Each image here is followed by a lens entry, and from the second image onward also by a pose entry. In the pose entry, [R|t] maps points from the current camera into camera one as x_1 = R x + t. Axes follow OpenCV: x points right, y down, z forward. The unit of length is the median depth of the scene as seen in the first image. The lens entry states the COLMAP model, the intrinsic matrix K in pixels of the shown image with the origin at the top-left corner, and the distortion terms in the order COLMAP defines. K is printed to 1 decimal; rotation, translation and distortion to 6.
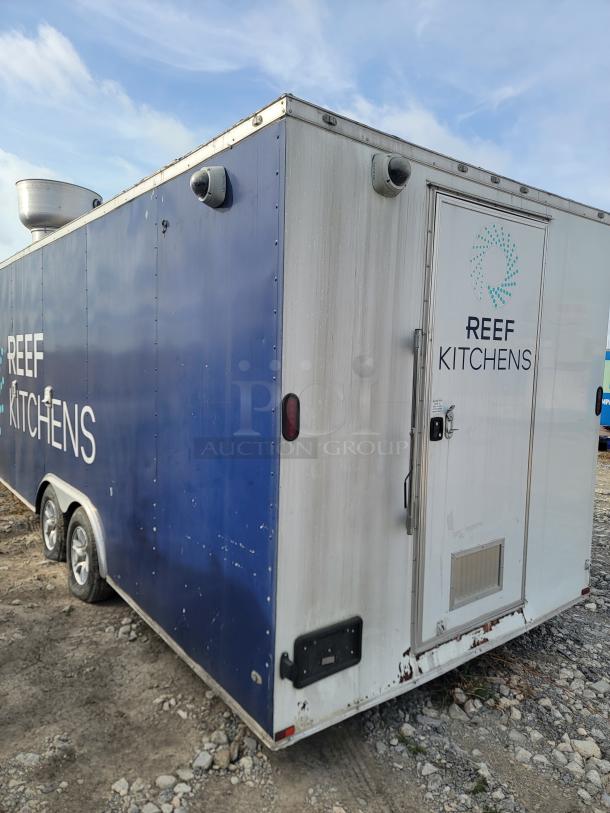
lens RADIAL K [[564.1, 0, 299.3], [0, 564.1, 409.1], [0, 0, 1]] dist [0.077603, -0.051533]
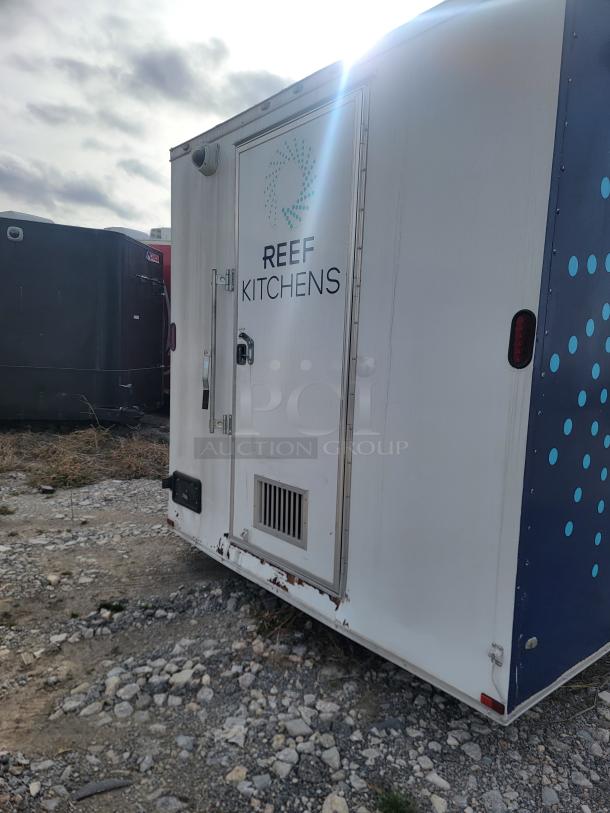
lens RADIAL K [[564.1, 0, 299.3], [0, 564.1, 409.1], [0, 0, 1]] dist [0.077603, -0.051533]
pose [[0.027251, 0.092687, -0.995322, 1.311600], [-0.107290, 0.990212, 0.089274, 0.028533], [0.993854, 0.104355, 0.036929, 1.025744]]
